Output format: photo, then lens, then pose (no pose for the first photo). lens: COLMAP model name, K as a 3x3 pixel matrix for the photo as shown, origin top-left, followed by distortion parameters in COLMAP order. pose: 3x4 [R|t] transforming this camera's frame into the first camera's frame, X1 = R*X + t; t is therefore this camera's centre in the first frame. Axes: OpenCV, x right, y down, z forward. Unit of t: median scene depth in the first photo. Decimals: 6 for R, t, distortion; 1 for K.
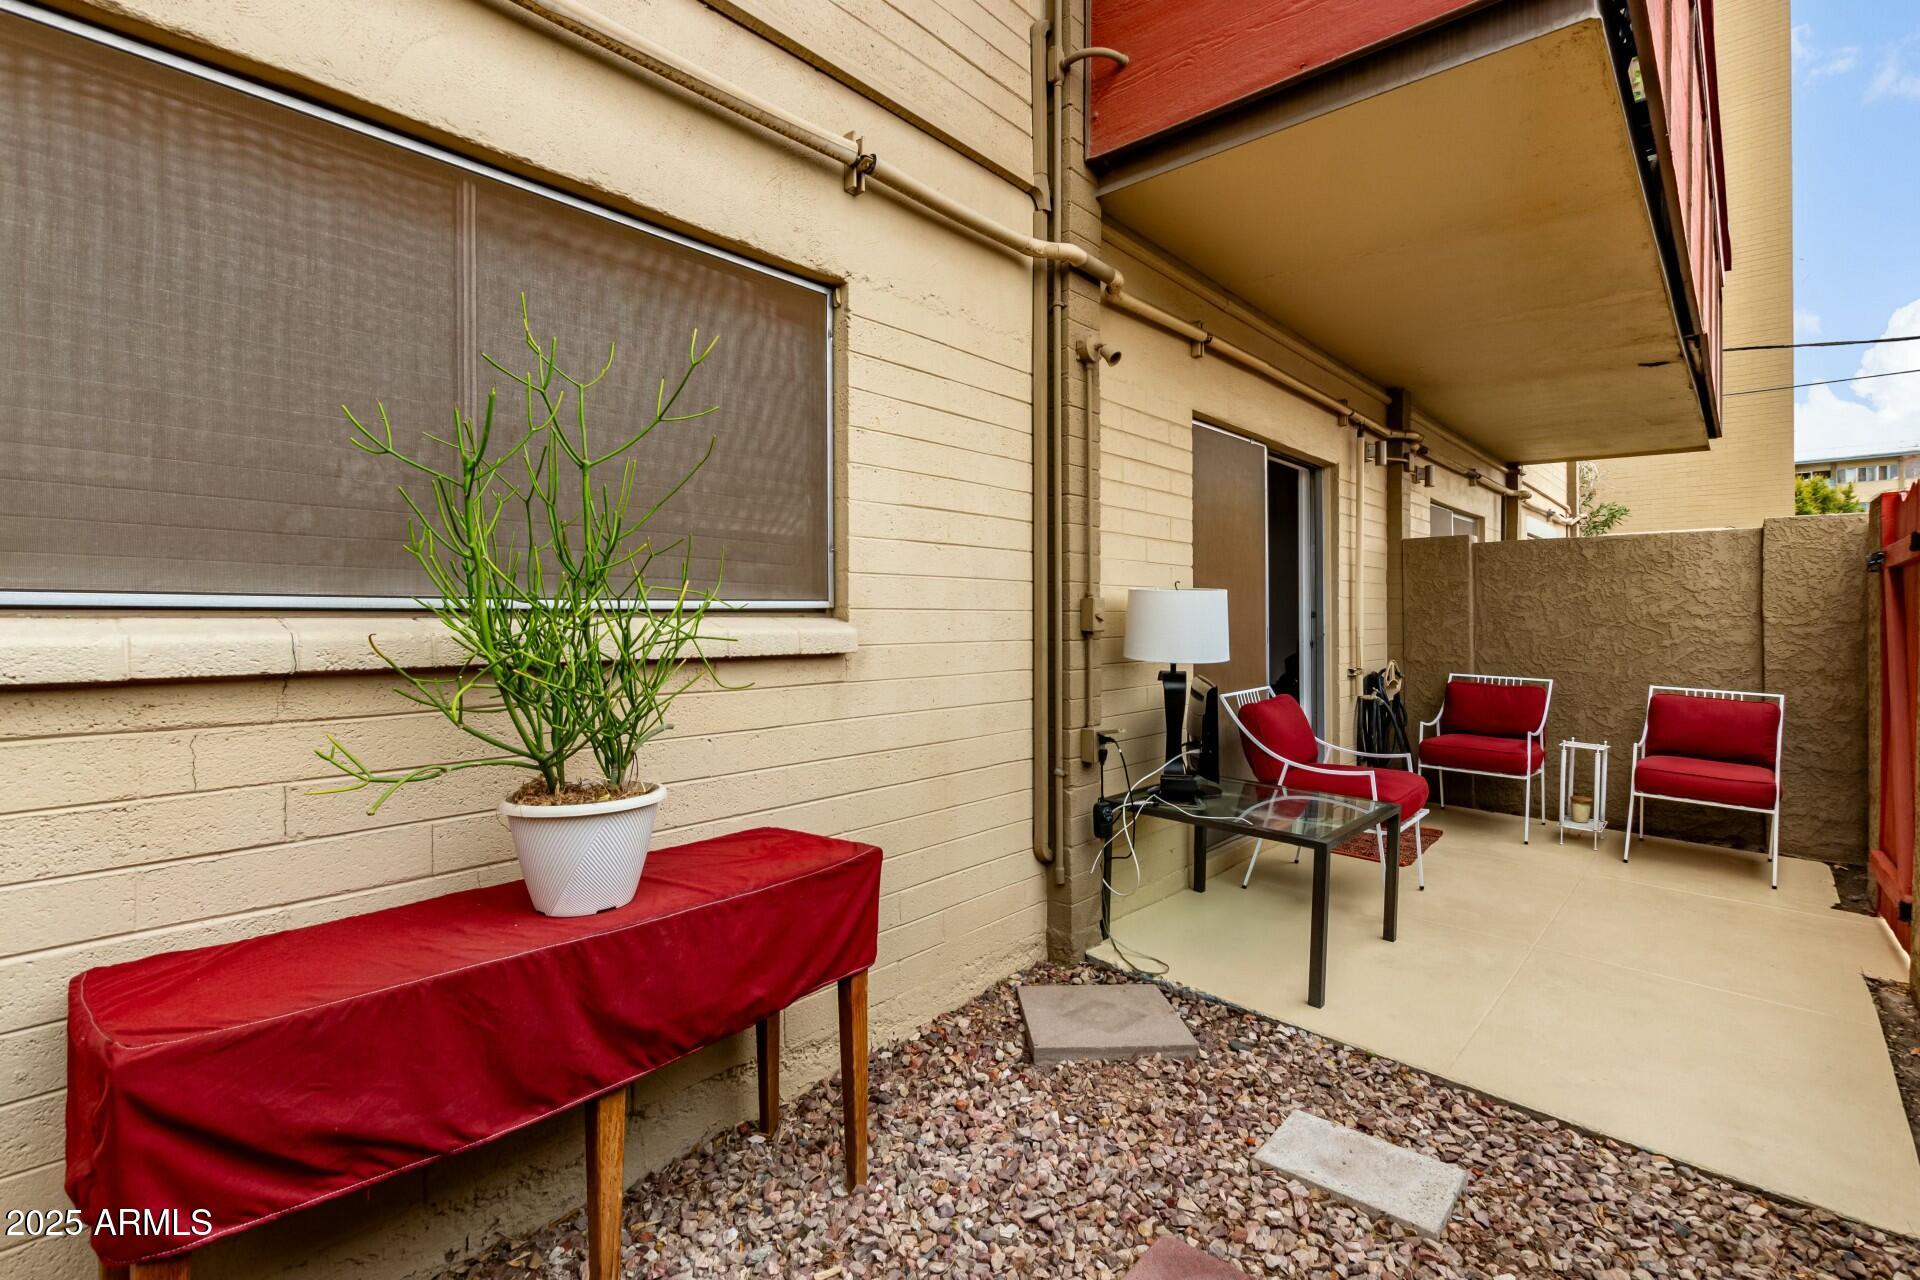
lens RADIAL K [[863.8, 0, 961.0], [0, 863.8, 600.8], [0, 0, 1]] dist [0.000138, -0.007750]
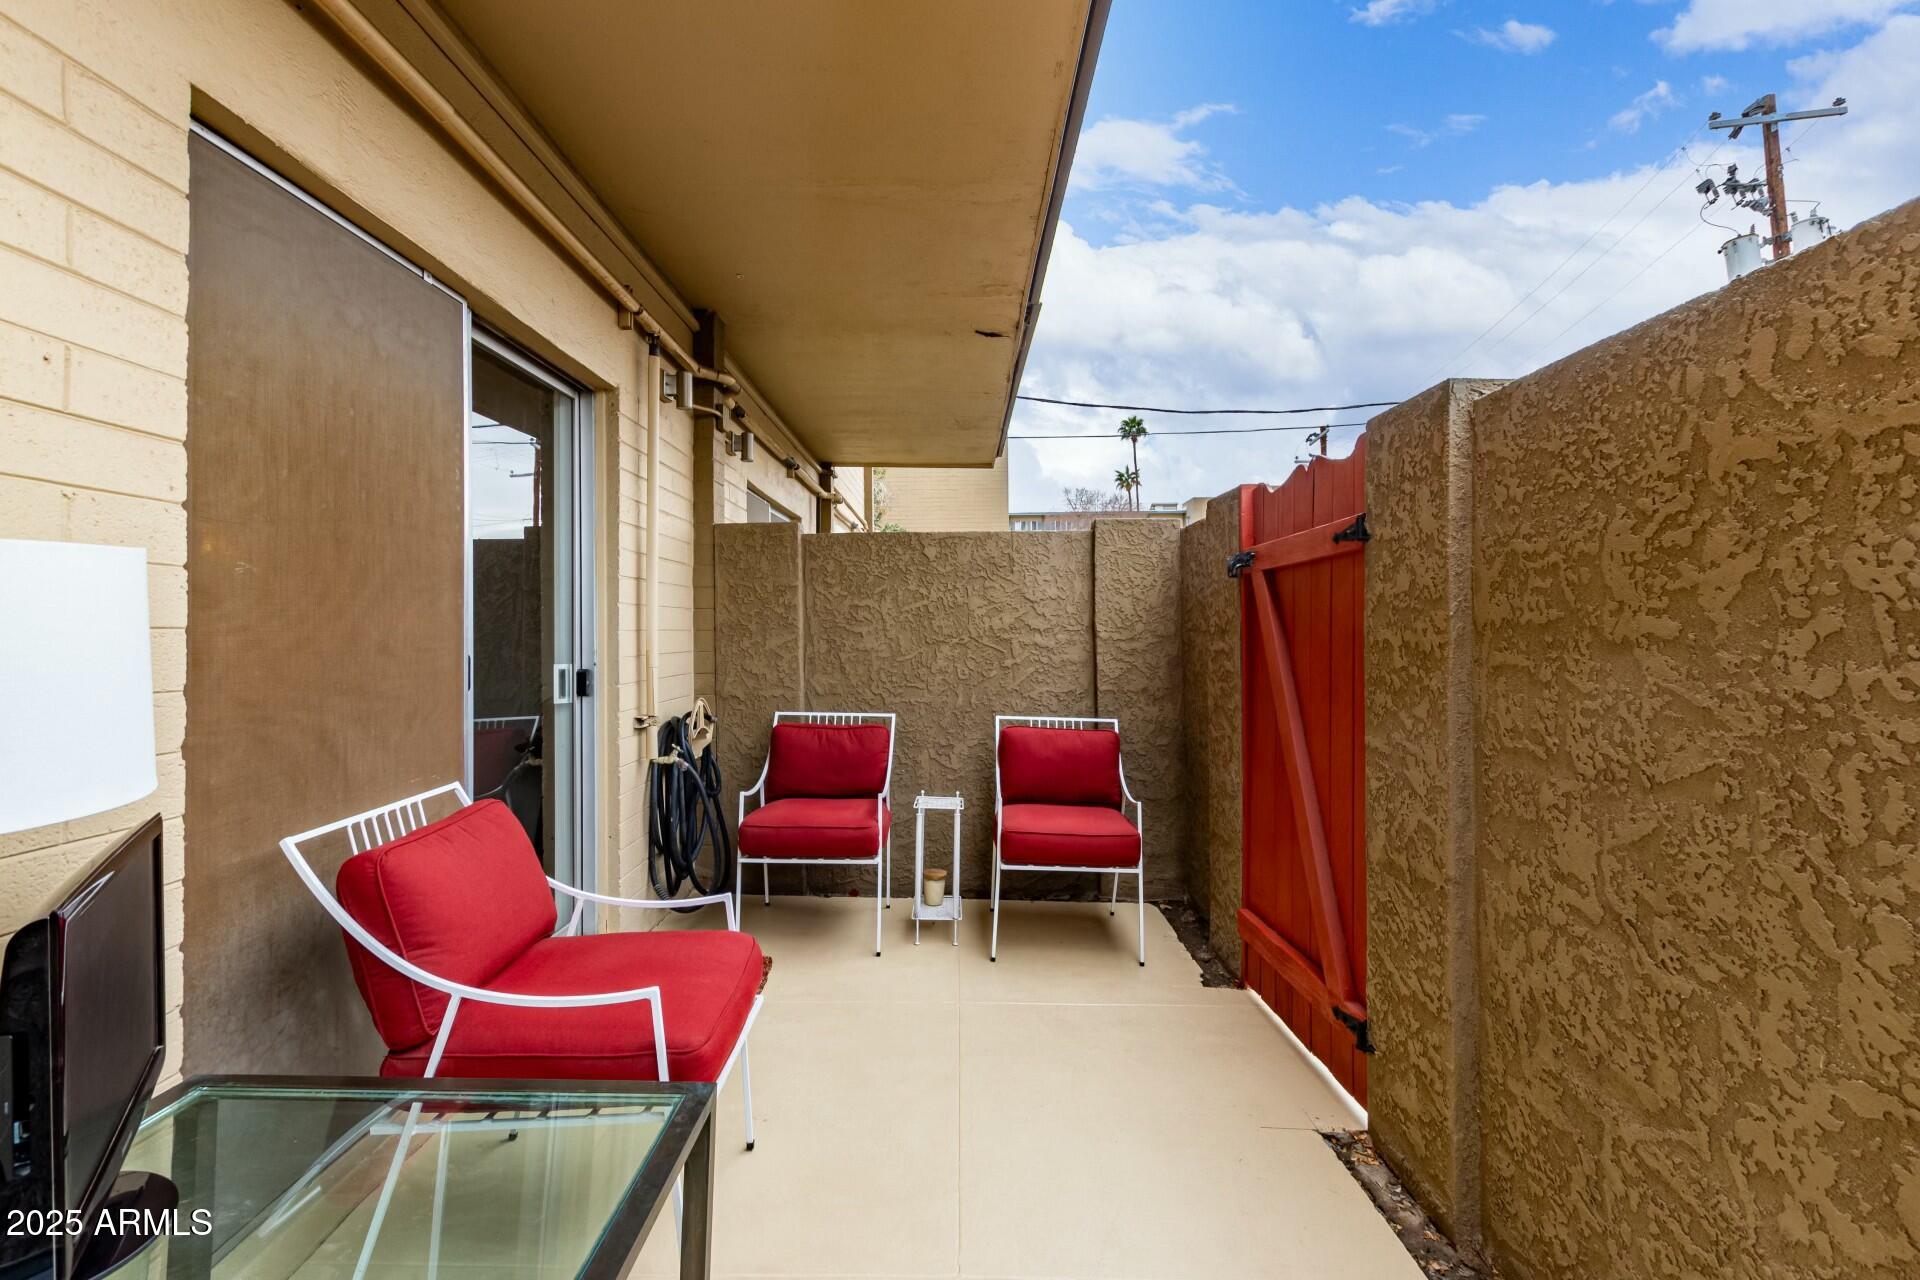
lens RADIAL K [[885.8, 0, 962.8], [0, 885.8, 636.3], [0, 0, 1]] dist [0.008801, -0.000951]
pose [[0.733247, -0.010534, 0.679881, 0.189417], [-0.004294, 0.999788, 0.020121, 0.005716], [-0.679949, -0.017673, 0.733047, 0.373279]]
